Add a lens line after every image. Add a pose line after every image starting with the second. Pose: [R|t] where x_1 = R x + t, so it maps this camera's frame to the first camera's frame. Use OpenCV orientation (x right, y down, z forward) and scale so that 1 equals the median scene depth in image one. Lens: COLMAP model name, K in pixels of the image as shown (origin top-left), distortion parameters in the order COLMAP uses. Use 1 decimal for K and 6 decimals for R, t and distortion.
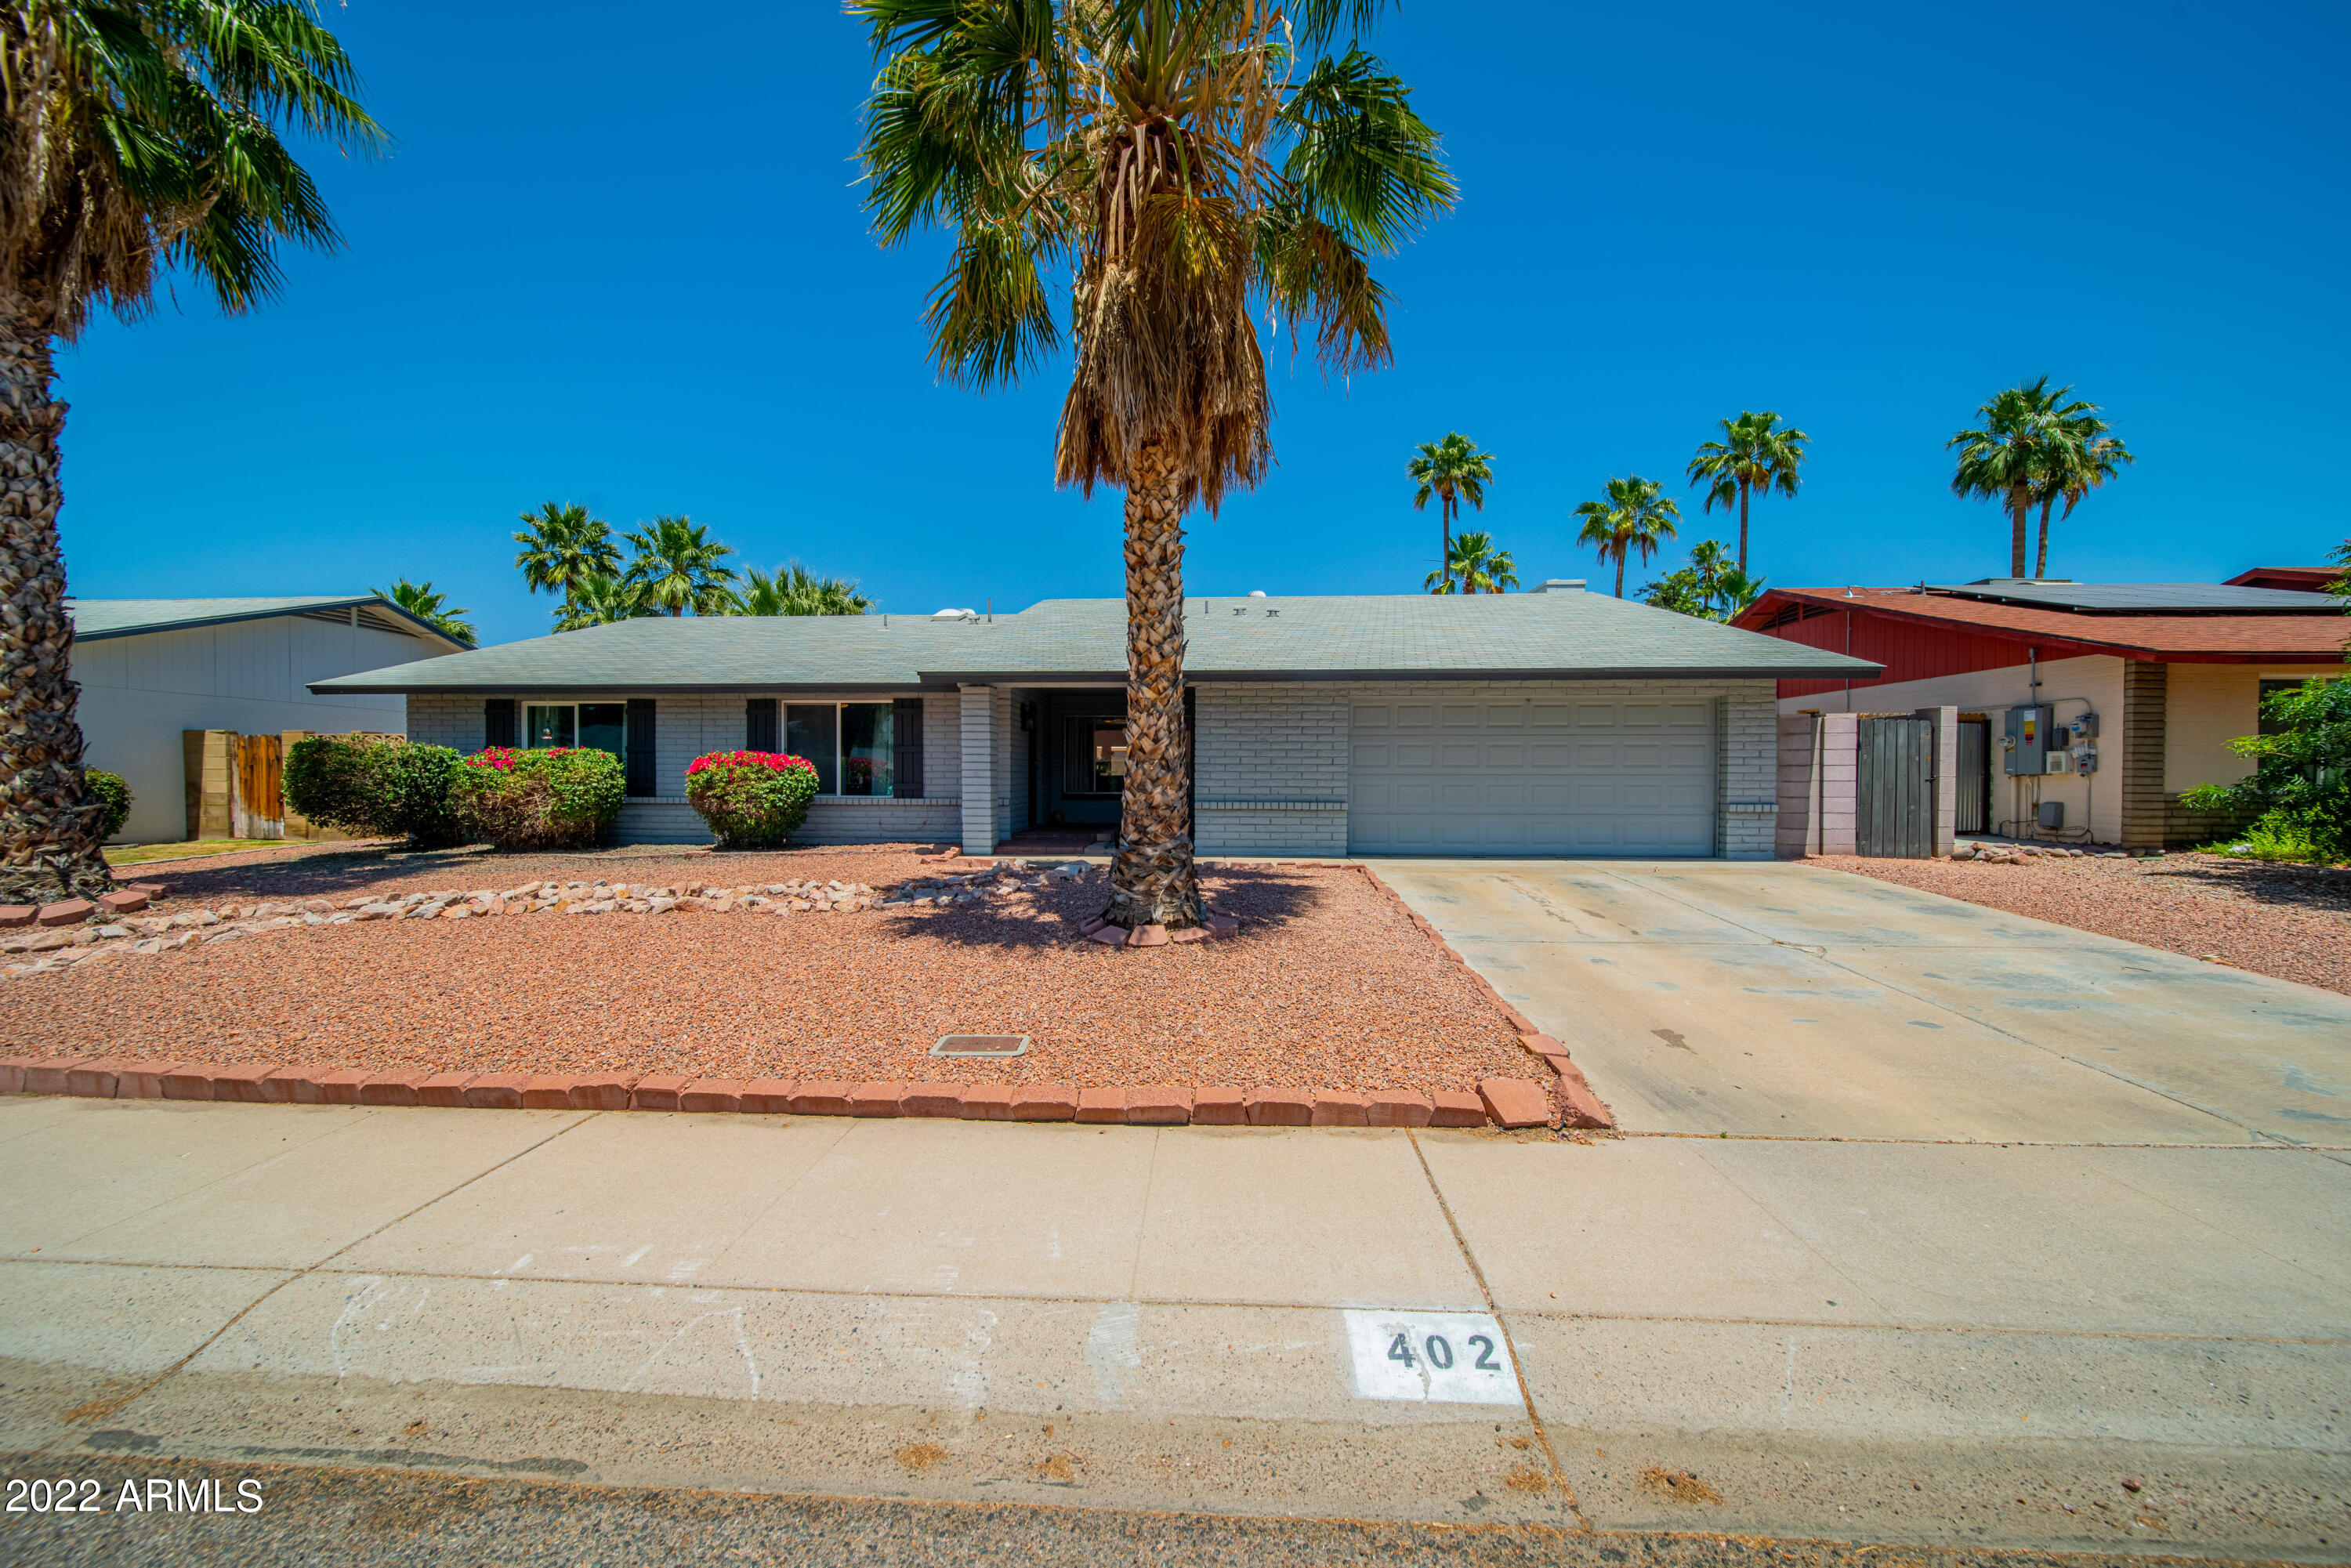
lens RADIAL K [[822.2, 0, 1165.6], [0, 822.2, 785.0], [0, 0, 1]] dist [-0.003076, -0.000552]
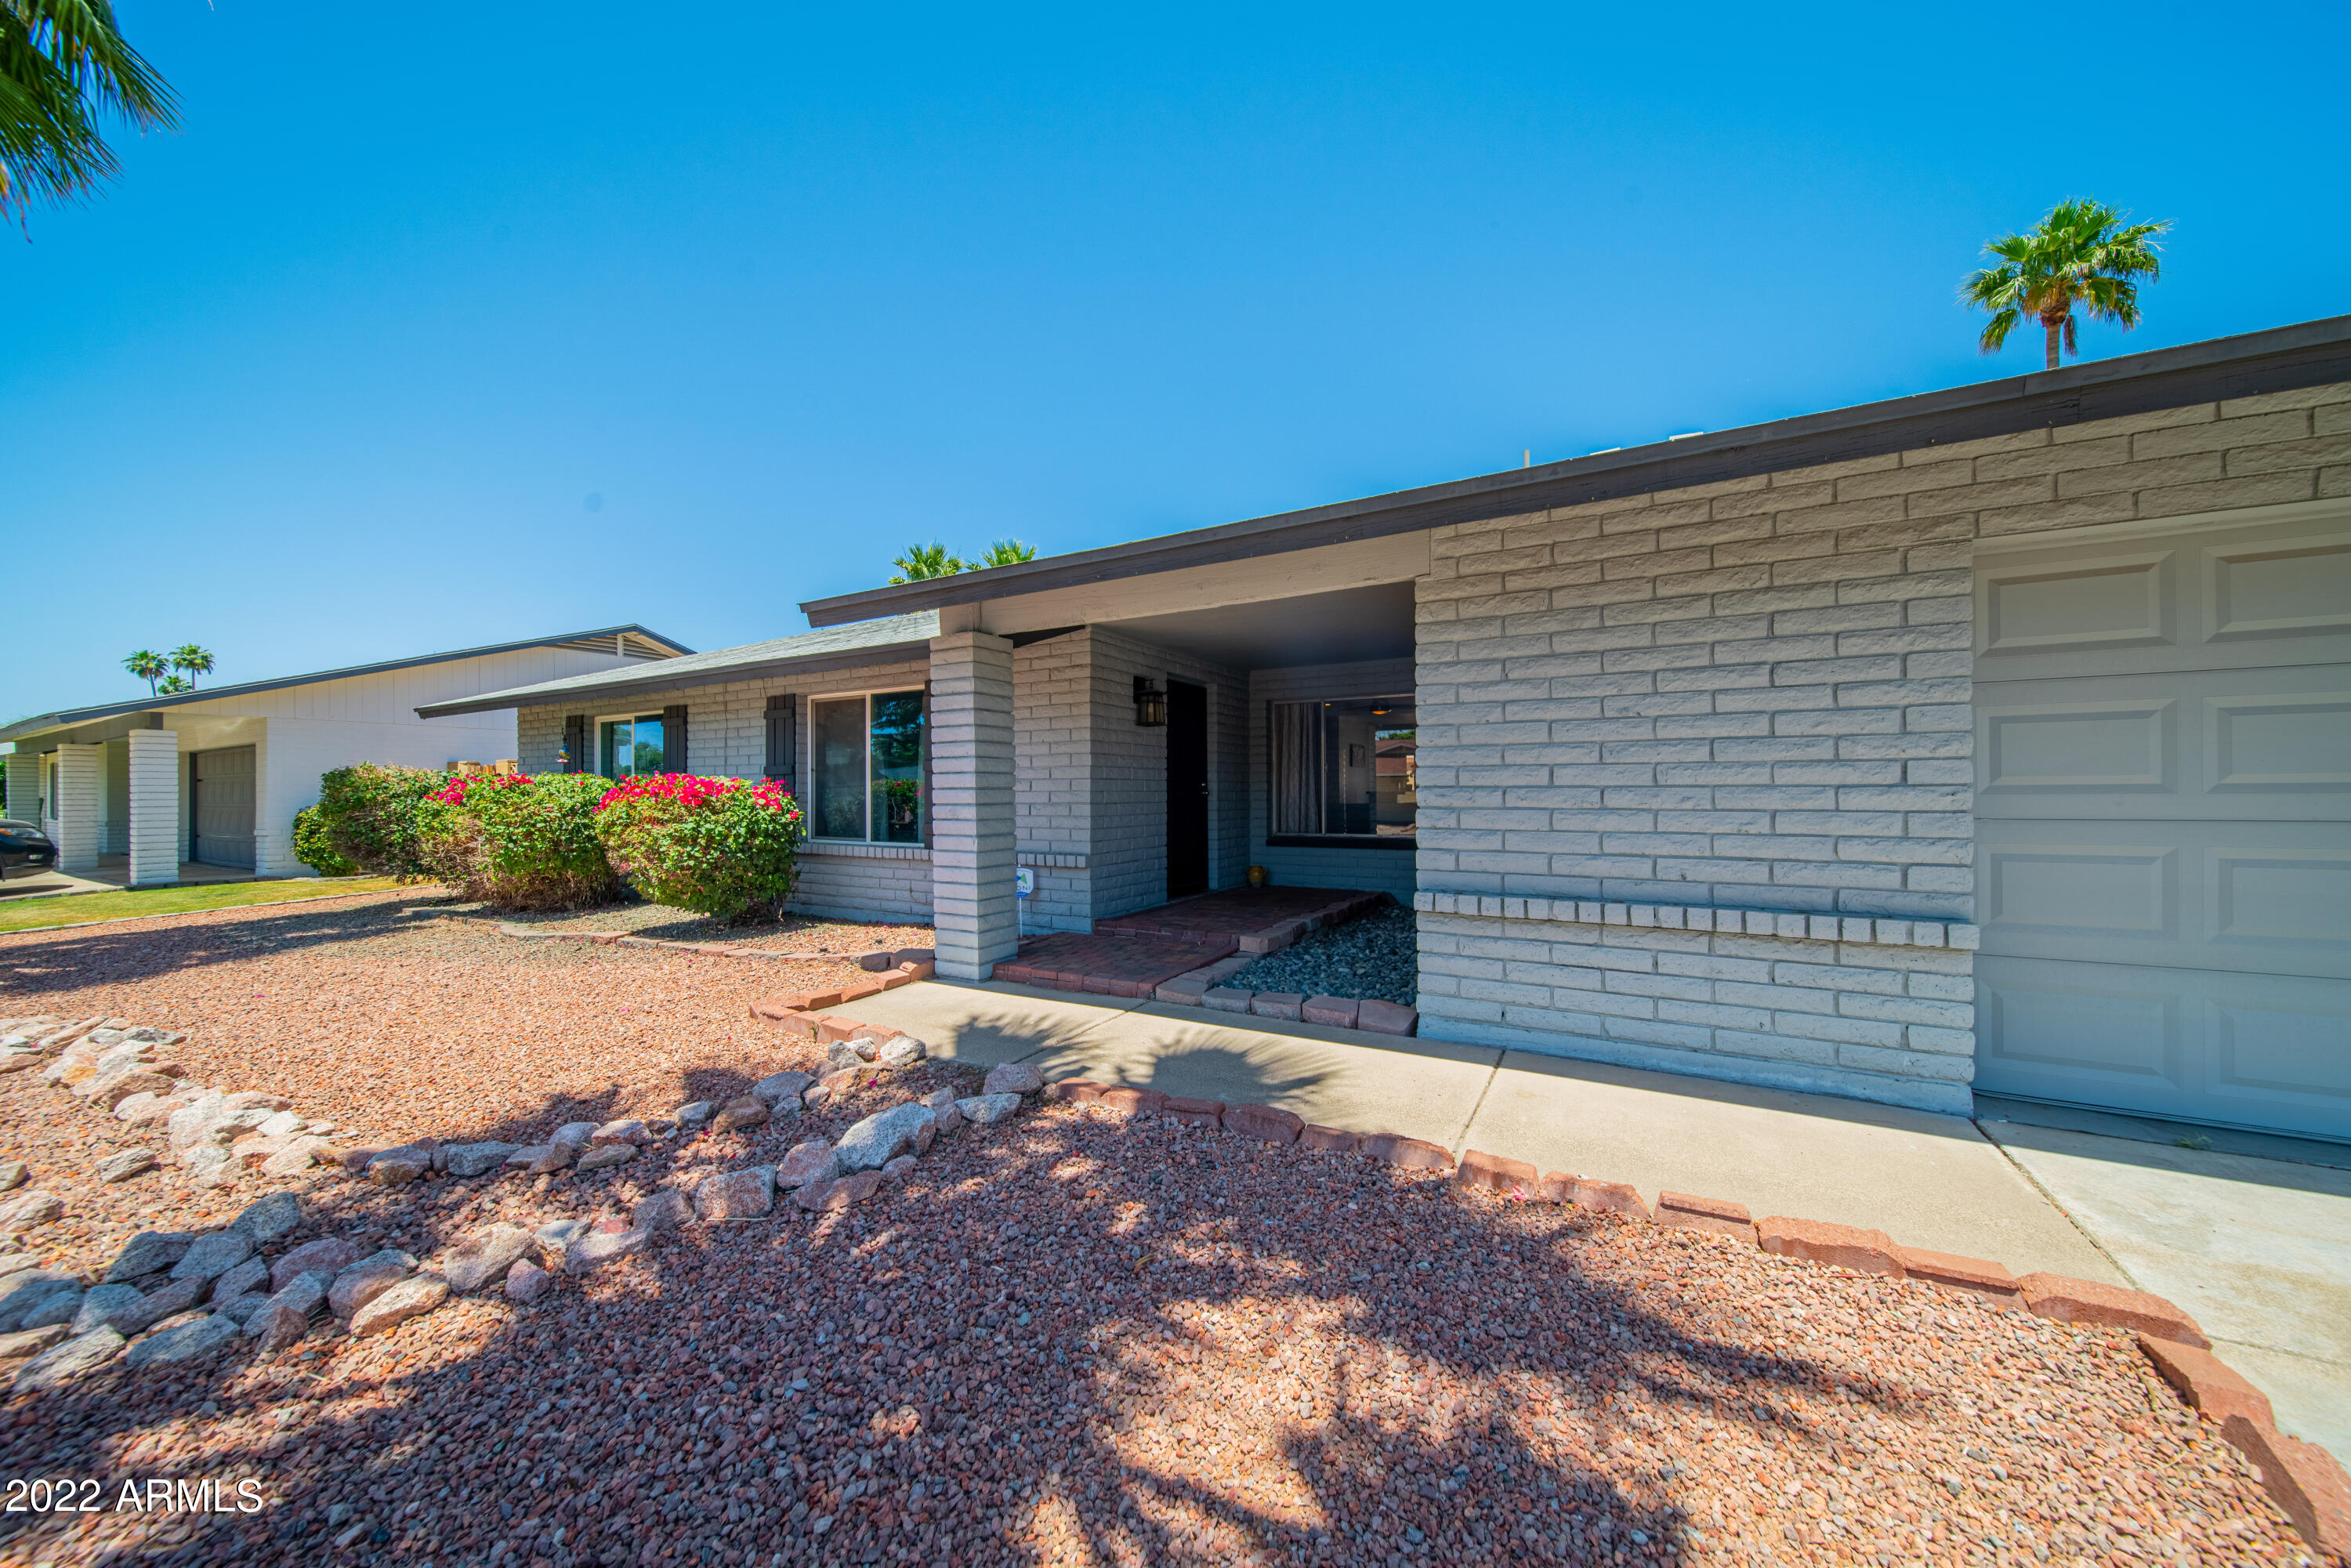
lens RADIAL K [[822.2, 0, 1170.3], [0, 822.2, 787.4], [0, 0, 1]] dist [-0.003076, -0.000552]
pose [[0.895931, -0.010339, -0.444072, 0.101045], [0.003650, 0.999867, -0.015914, -0.020427], [0.444177, 0.012637, 0.895850, 0.629247]]
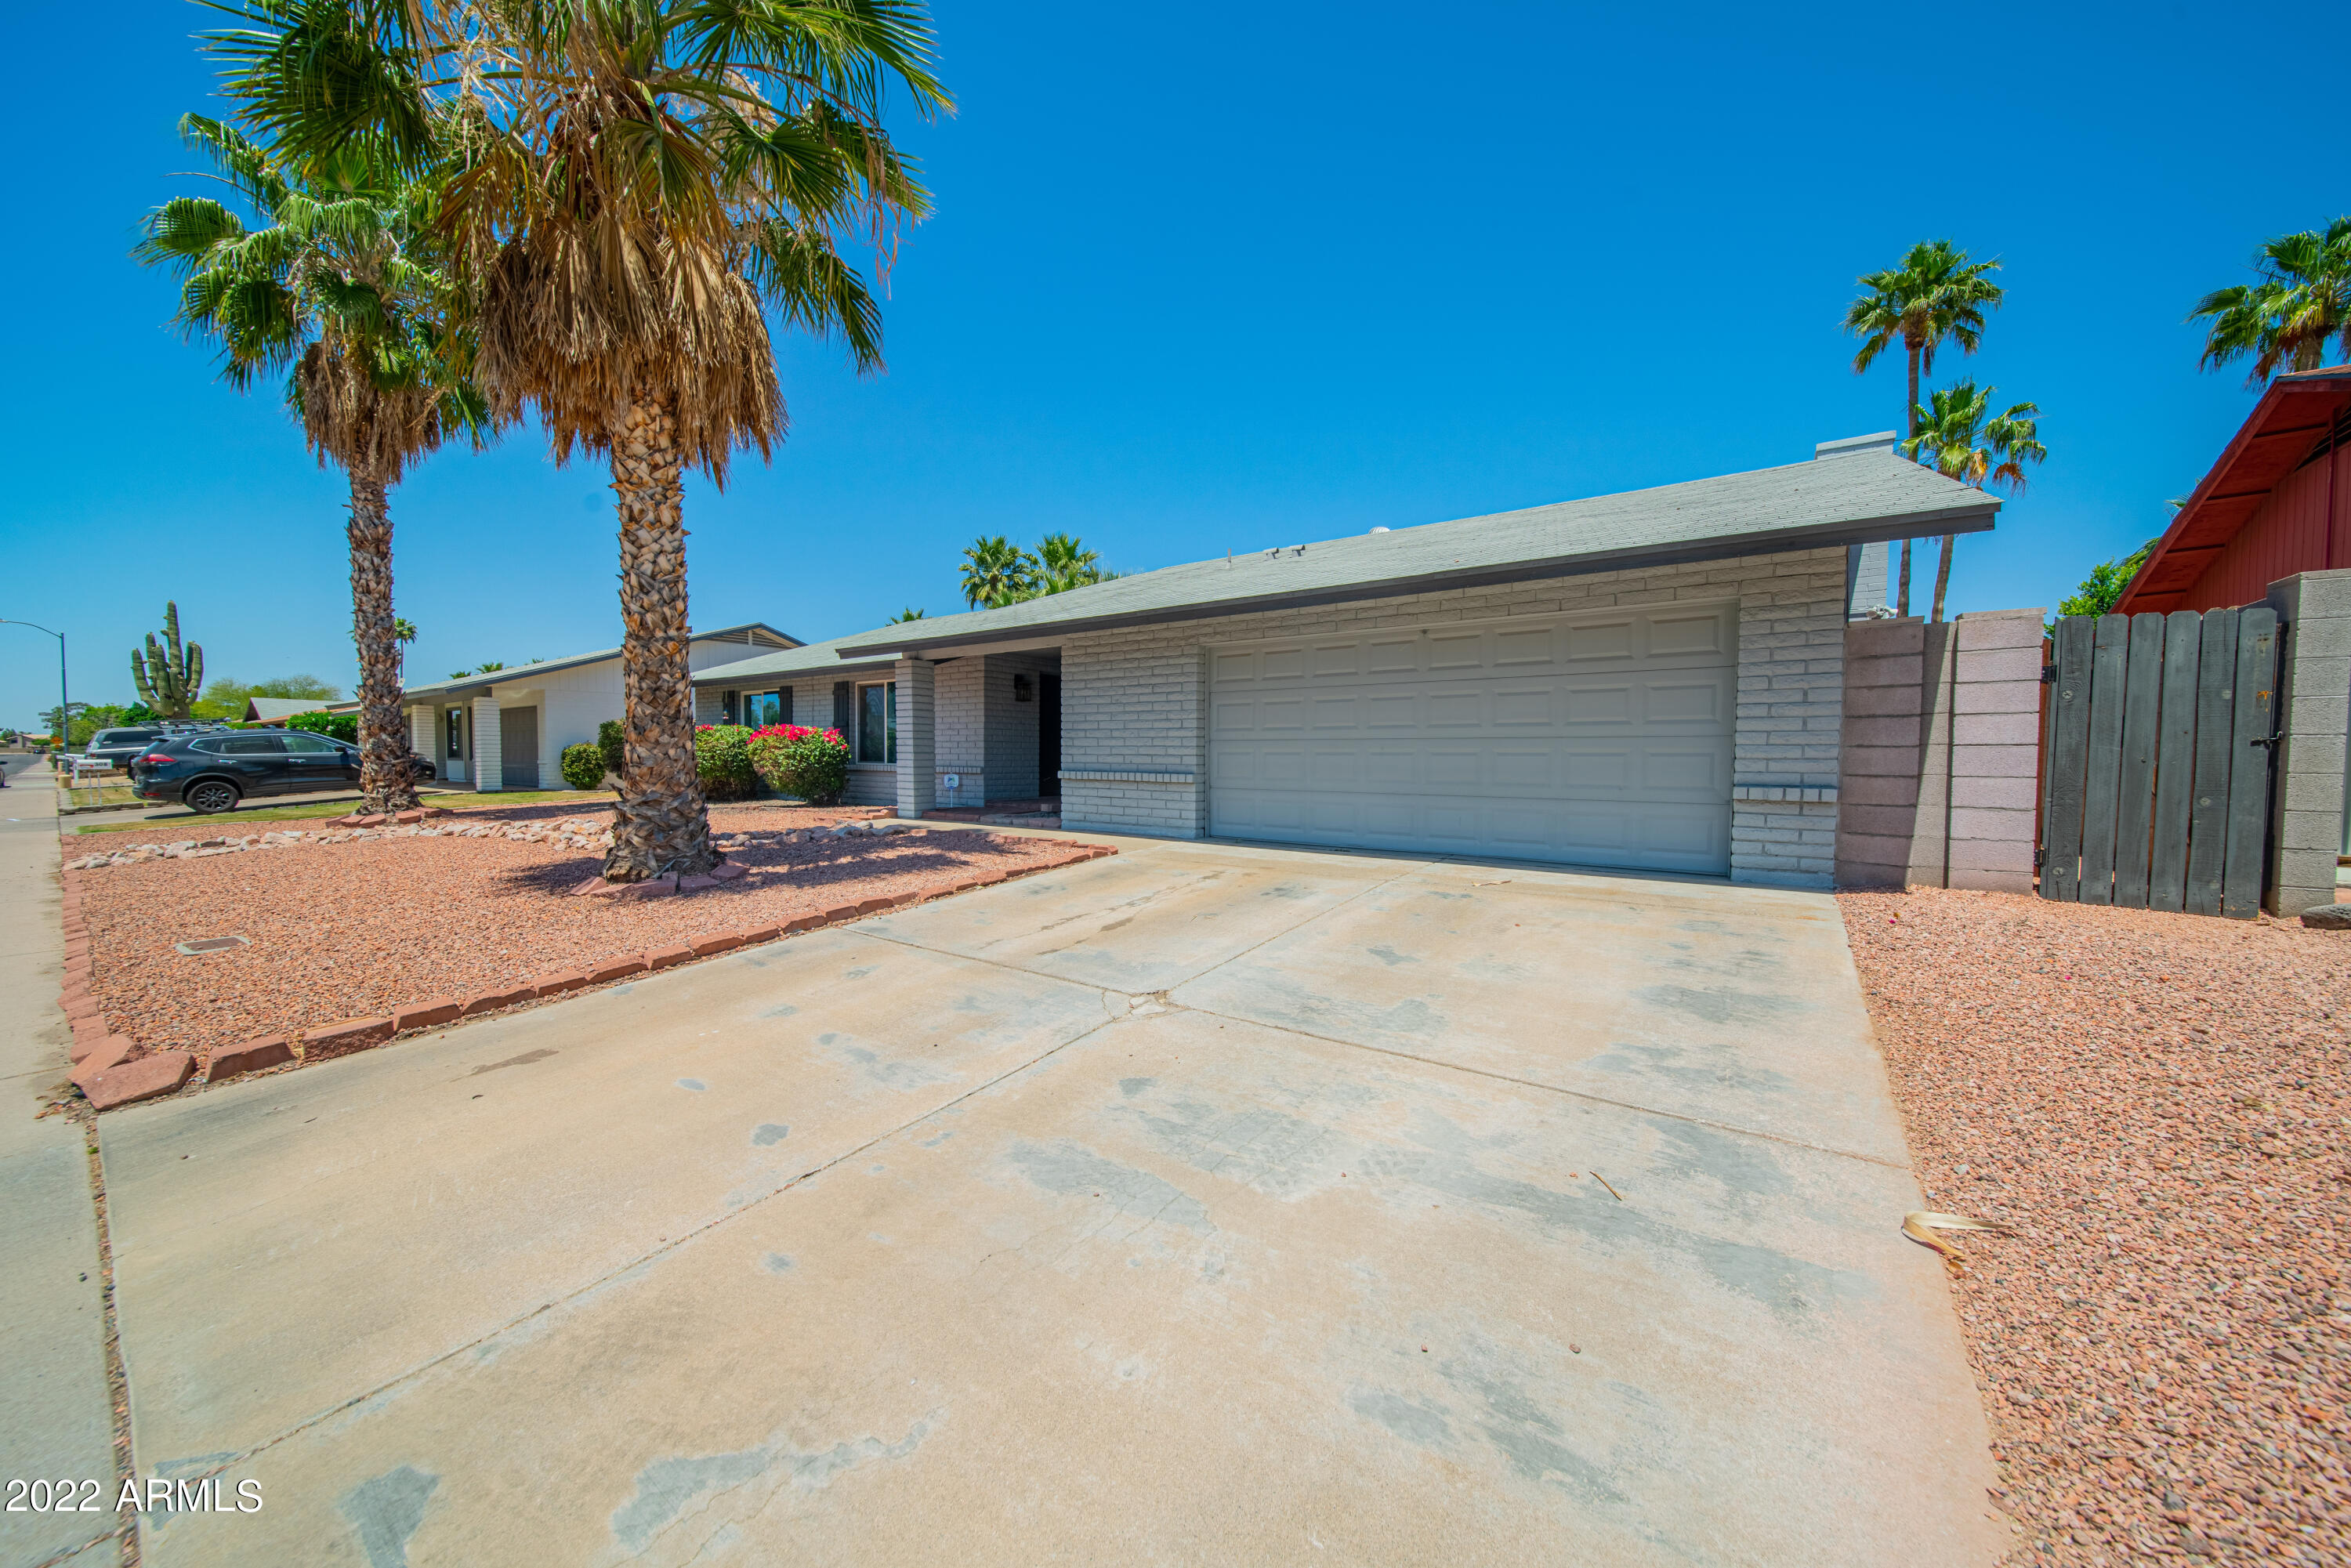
lens RADIAL K [[822.2, 0, 1165.4], [0, 822.2, 785.0], [0, 0, 1]] dist [-0.003076, -0.000552]
pose [[0.839442, 0.022708, -0.542975, 0.641099], [-0.010638, 0.999622, 0.025360, 0.011822], [0.543345, -0.015512, 0.839366, 0.291919]]
